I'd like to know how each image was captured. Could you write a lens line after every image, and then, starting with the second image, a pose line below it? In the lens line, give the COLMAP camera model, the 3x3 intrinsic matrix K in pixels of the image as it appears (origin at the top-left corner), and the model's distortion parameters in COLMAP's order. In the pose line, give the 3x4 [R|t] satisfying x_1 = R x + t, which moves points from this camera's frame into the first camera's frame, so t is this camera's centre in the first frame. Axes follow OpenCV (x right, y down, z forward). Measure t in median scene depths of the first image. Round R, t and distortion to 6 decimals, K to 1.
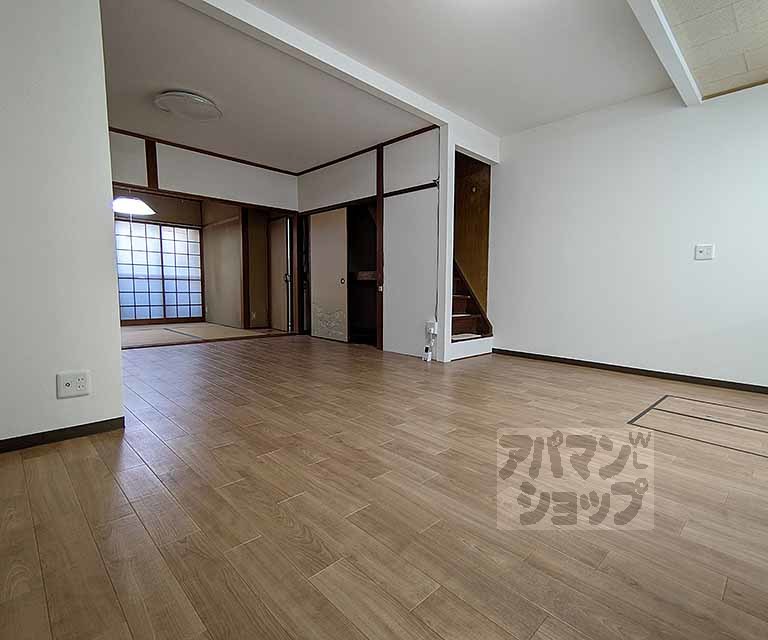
lens RADIAL K [[397.5, 0, 386.2], [0, 397.5, 318.9], [0, 0, 1]] dist [0.017051, 0.001960]
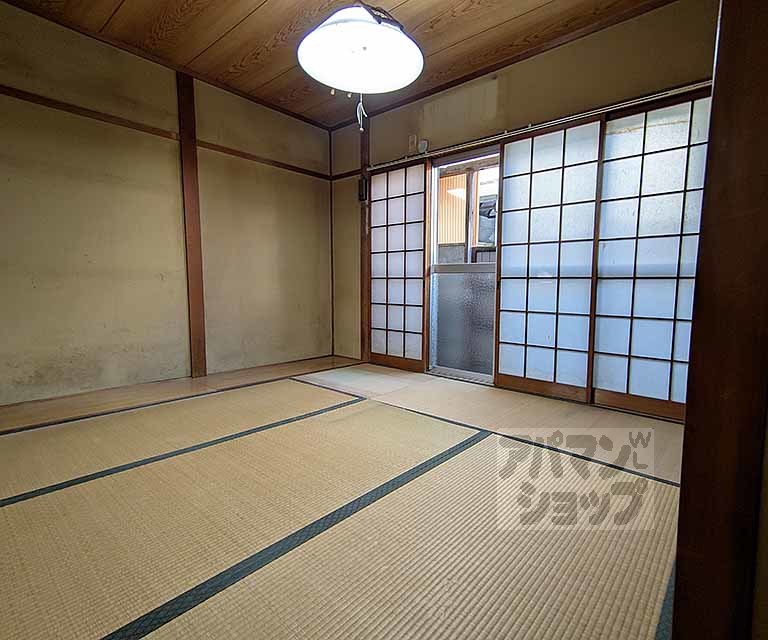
lens RADIAL K [[397.5, 0, 385.7], [0, 397.5, 320.6], [0, 0, 1]] dist [0.017051, 0.001960]
pose [[0.075548, 0.086606, -0.993374, -0.222523], [-0.083521, 0.993270, 0.080245, -0.075069], [0.993638, 0.076905, 0.082273, 0.789435]]
